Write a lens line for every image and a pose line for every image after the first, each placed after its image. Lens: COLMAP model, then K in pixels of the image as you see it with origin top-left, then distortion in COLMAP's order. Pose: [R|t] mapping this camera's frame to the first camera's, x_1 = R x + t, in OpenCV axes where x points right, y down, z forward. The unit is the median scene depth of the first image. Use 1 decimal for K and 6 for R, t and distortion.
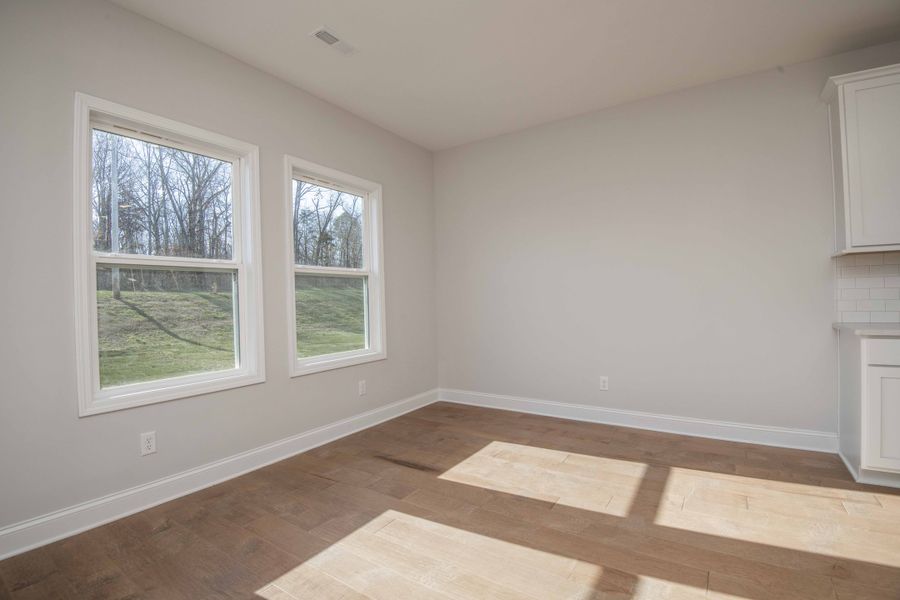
lens RADIAL K [[434.5, 0, 464.3], [0, 434.5, 297.3], [0, 0, 1]] dist [0.001825, -0.024899]
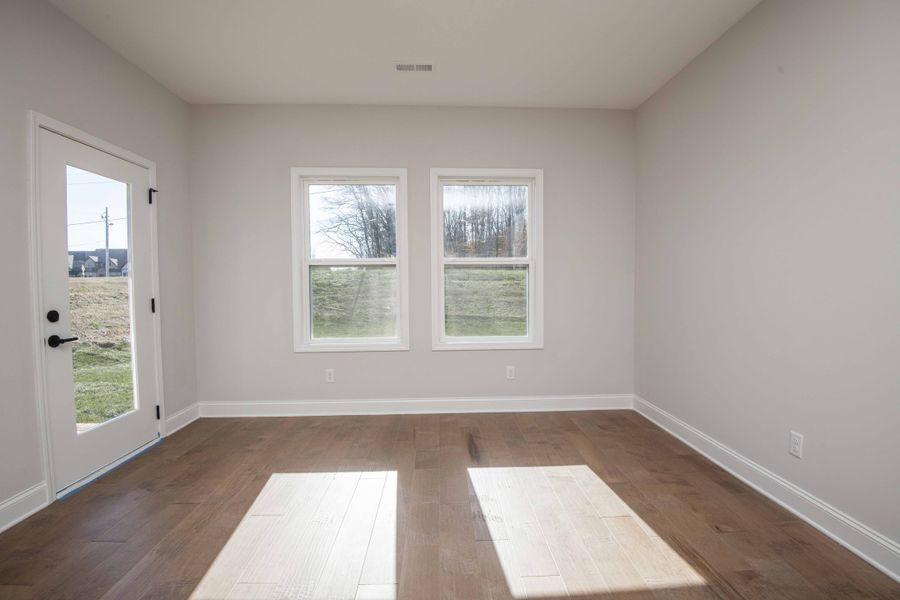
lens RADIAL K [[434.5, 0, 464.3], [0, 434.5, 297.3], [0, 0, 1]] dist [0.001825, -0.024899]
pose [[0.567554, 0.050481, -0.821787, 0.644648], [-0.010307, 0.998476, 0.054217, -0.033817], [0.823272, -0.022301, 0.567209, 0.368158]]
